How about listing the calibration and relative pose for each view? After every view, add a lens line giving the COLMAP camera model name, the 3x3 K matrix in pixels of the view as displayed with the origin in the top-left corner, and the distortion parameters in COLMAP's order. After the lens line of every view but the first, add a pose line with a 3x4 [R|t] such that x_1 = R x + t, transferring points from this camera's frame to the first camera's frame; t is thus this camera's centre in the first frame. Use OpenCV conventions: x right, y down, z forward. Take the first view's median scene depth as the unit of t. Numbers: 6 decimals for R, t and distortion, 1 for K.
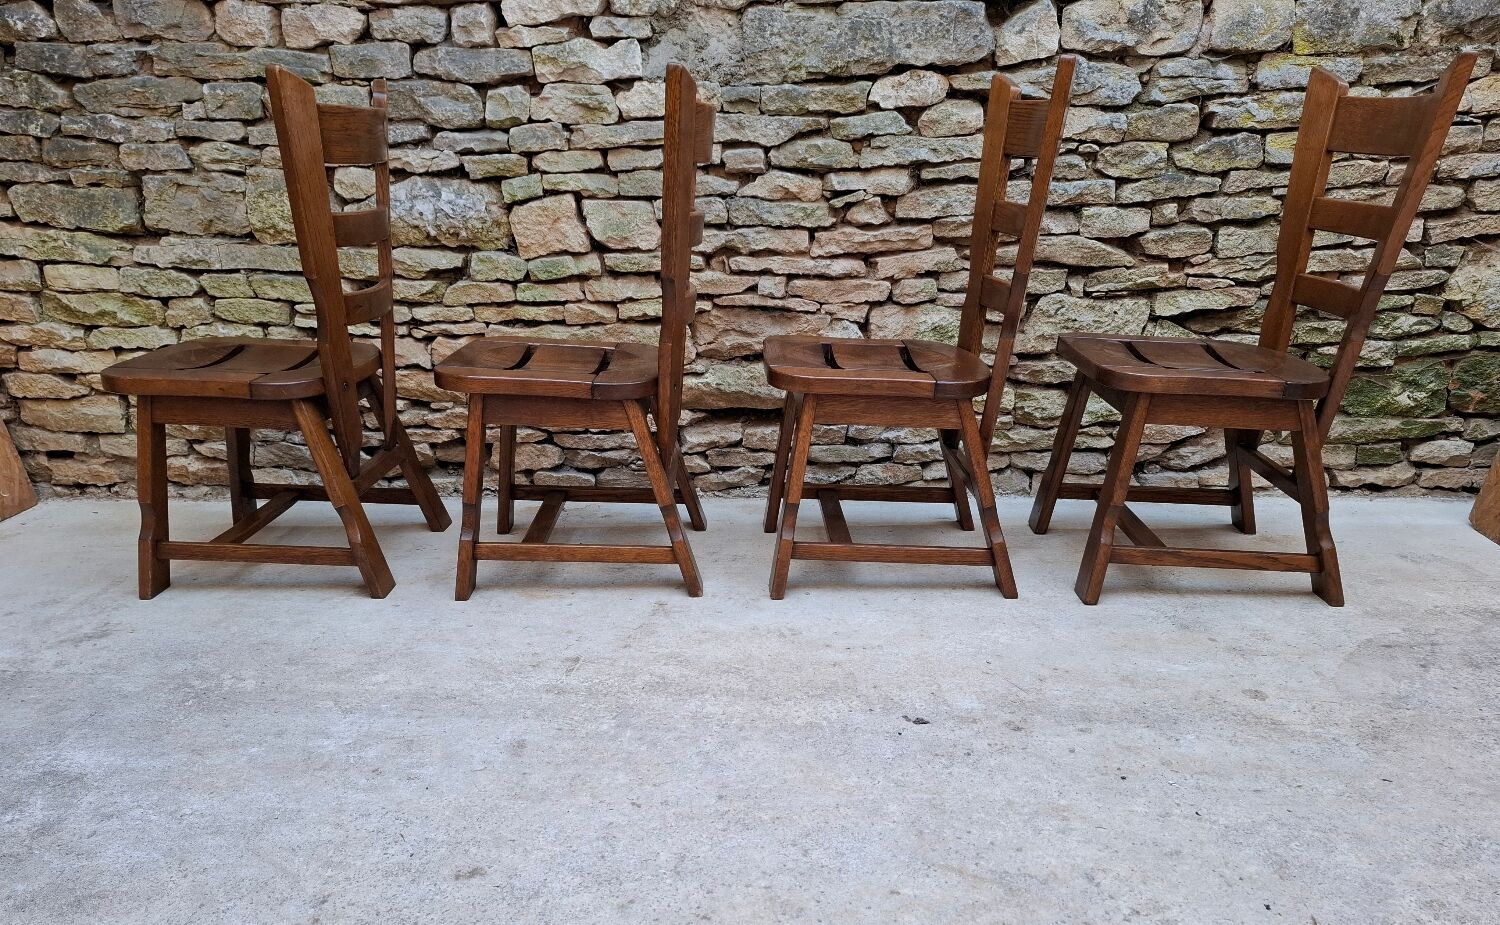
lens RADIAL K [[1039.1, 0, 737.7], [0, 1039.1, 556.1], [0, 0, 1]] dist [0.093410, -0.110982]
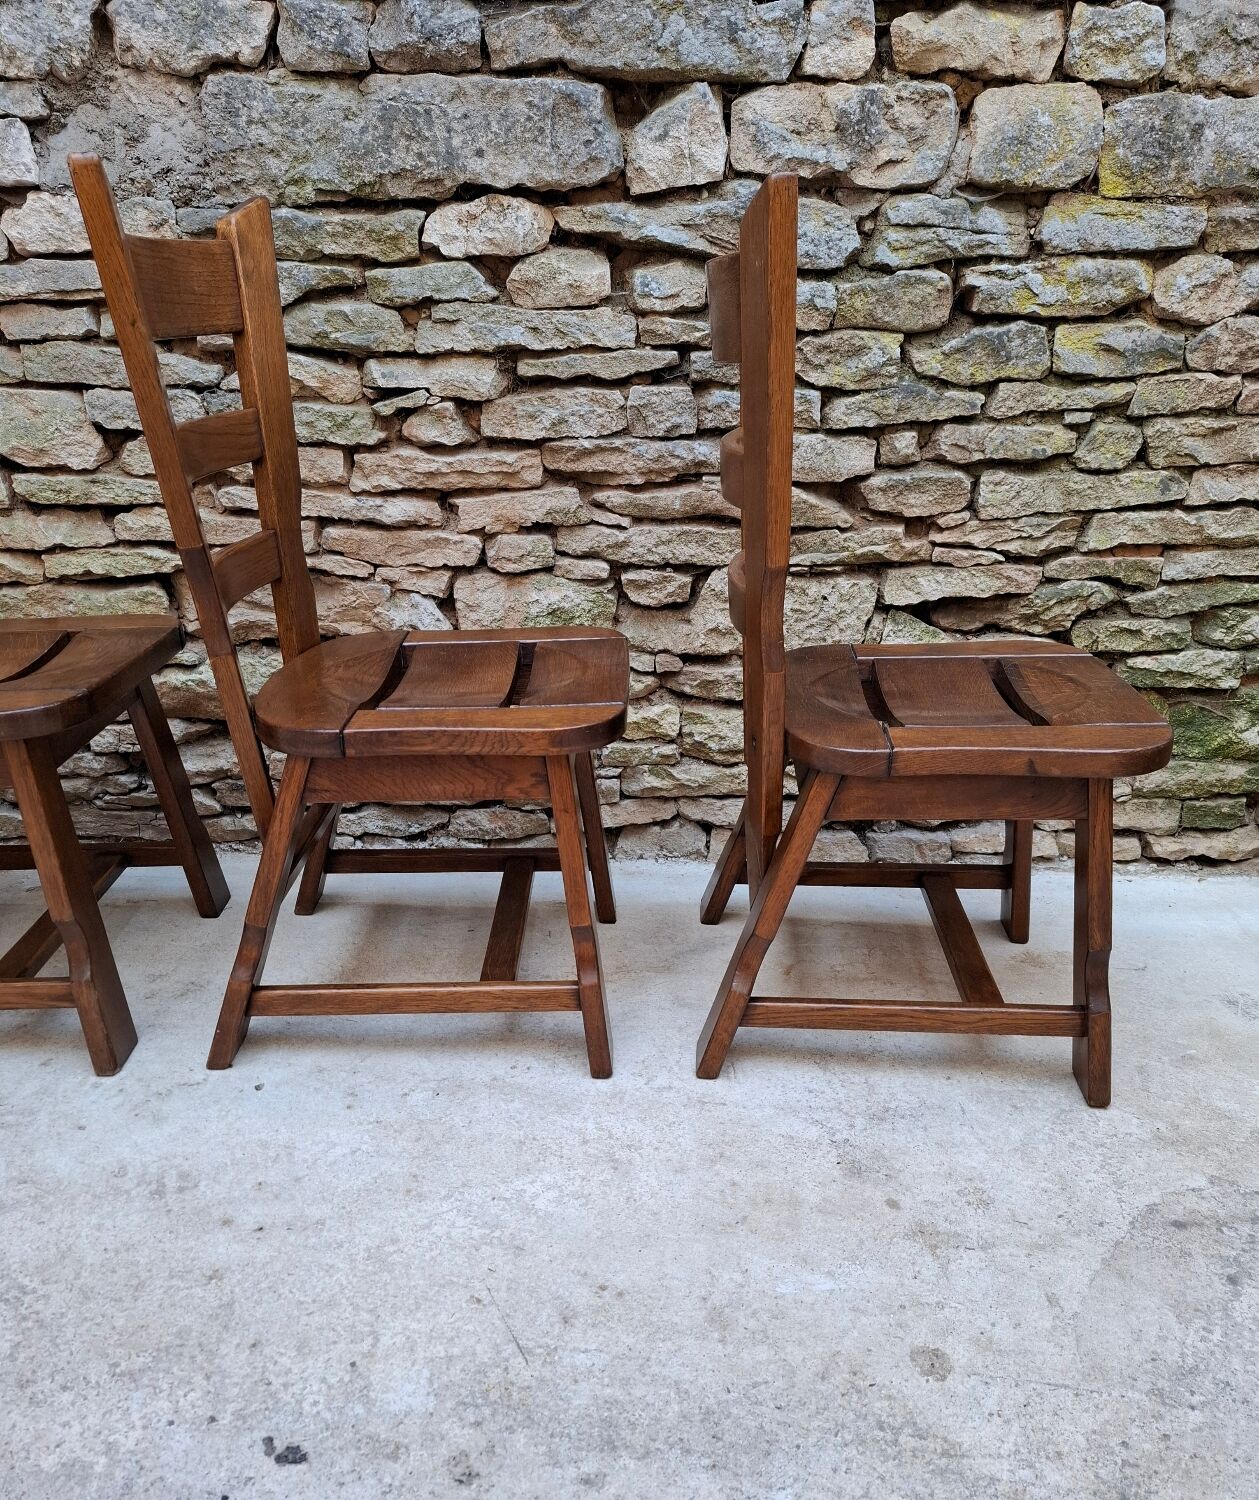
lens RADIAL K [[1157.5, 0, 619.6], [0, 1157.5, 832.4], [0, 0, 1]] dist [0.099465, -0.127008]
pose [[0.998820, 0.018072, 0.045076, 0.206545], [-0.020514, 0.998313, 0.054320, -0.125640], [-0.044018, -0.055181, 0.997506, 0.284948]]
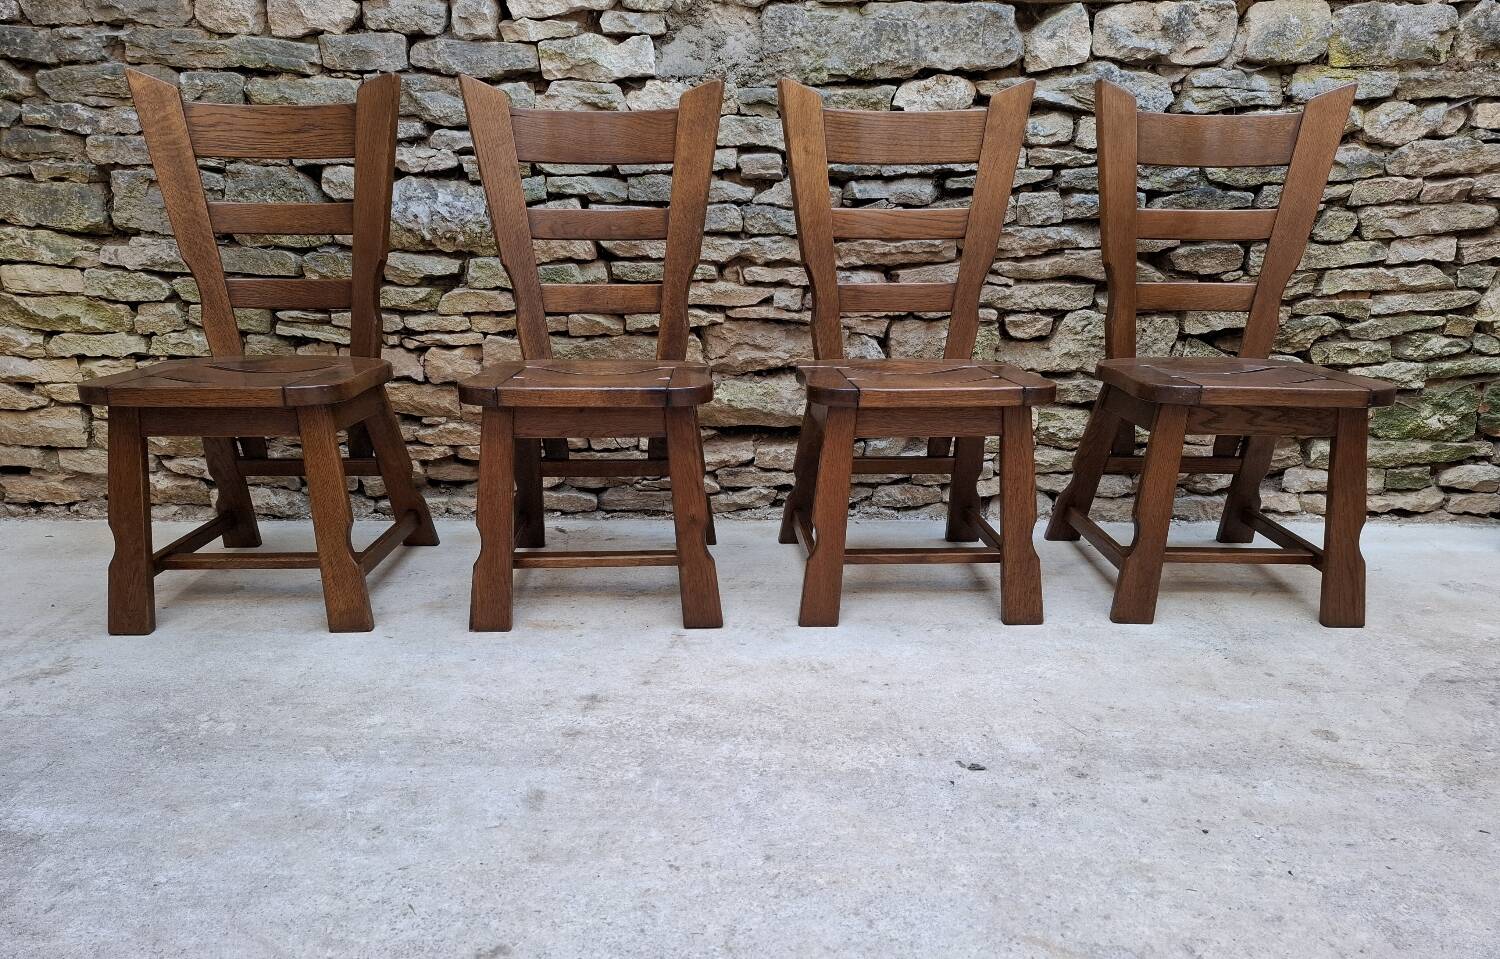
lens RADIAL K [[1037.1, 0, 750.3], [0, 1037.1, 554.8], [0, 0, 1]] dist [0.092868, -0.106711]
pose [[0.999116, 0.002932, 0.041935, -0.041830], [-0.002156, 0.999826, -0.018523, -0.007360], [-0.041982, 0.018416, 0.998949, 0.059139]]
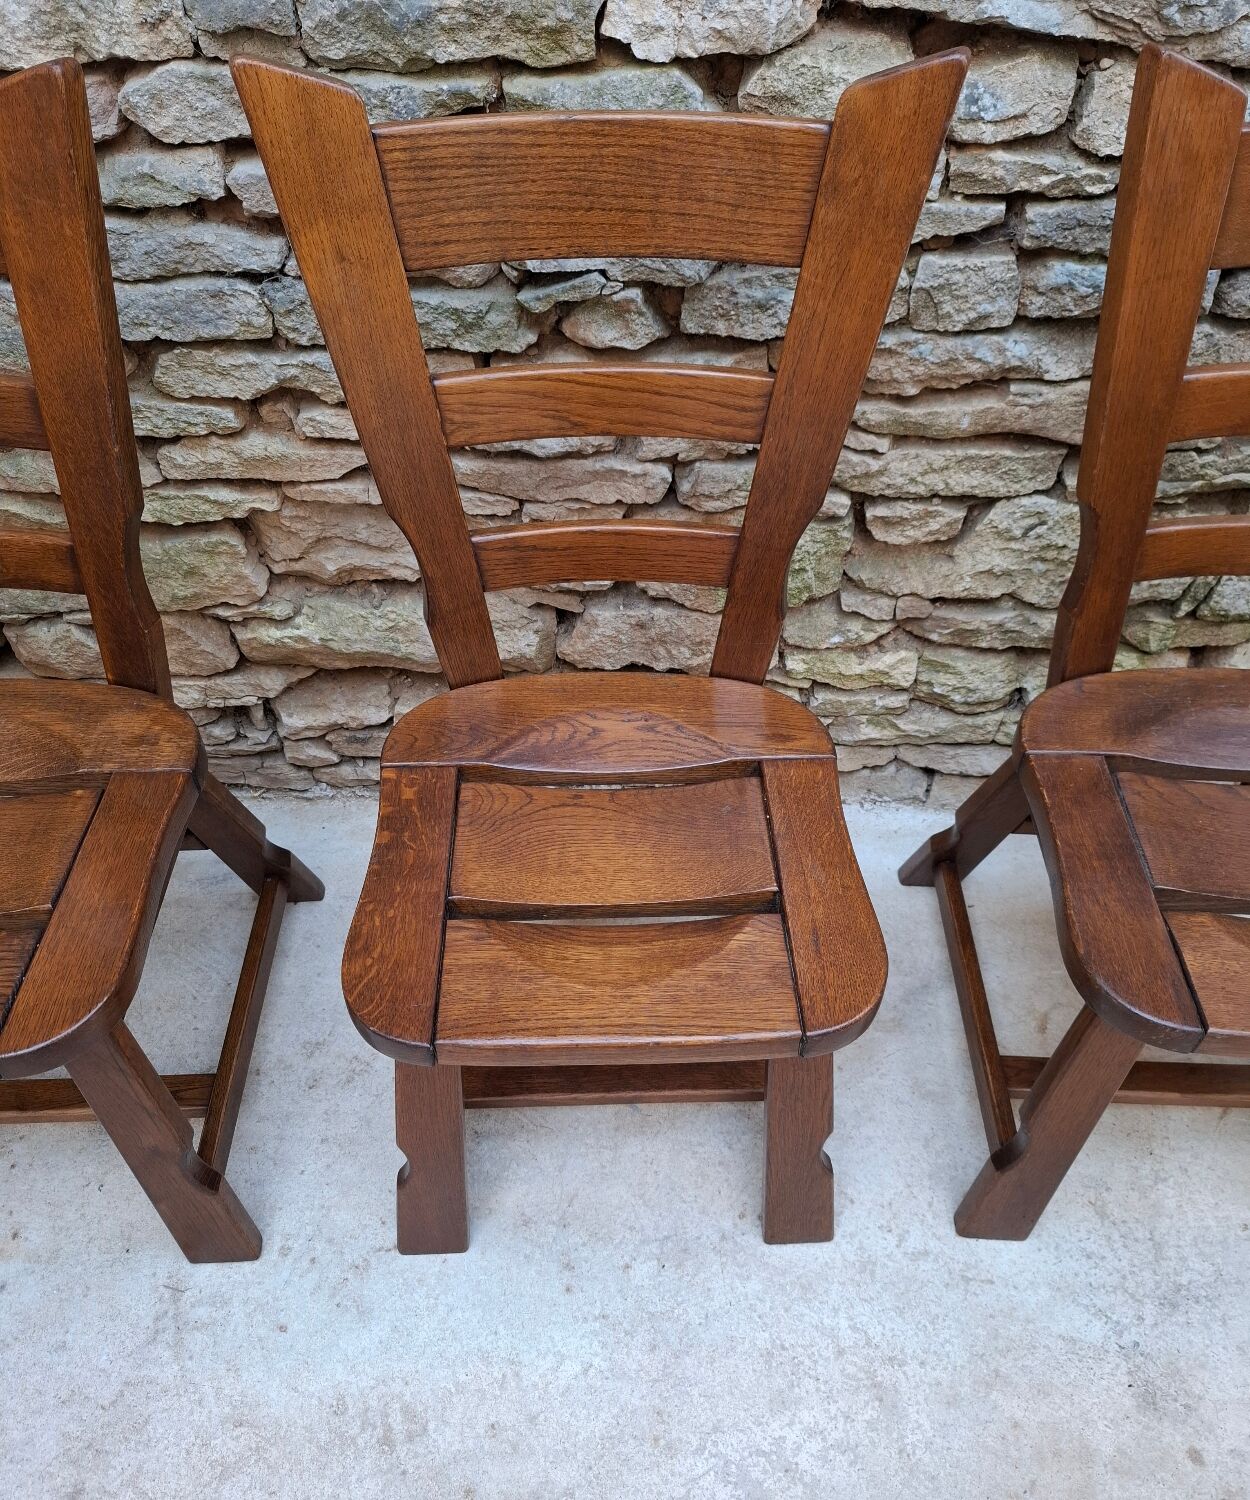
lens RADIAL K [[1153.4, 0, 621.9], [0, 1153.4, 824.7], [0, 0, 1]] dist [0.101077, -0.137087]
pose [[0.999888, -0.002100, 0.014814, 0.120319], [-0.005359, 0.874171, 0.485589, -0.377909], [-0.013969, -0.485614, 0.874062, 0.502561]]
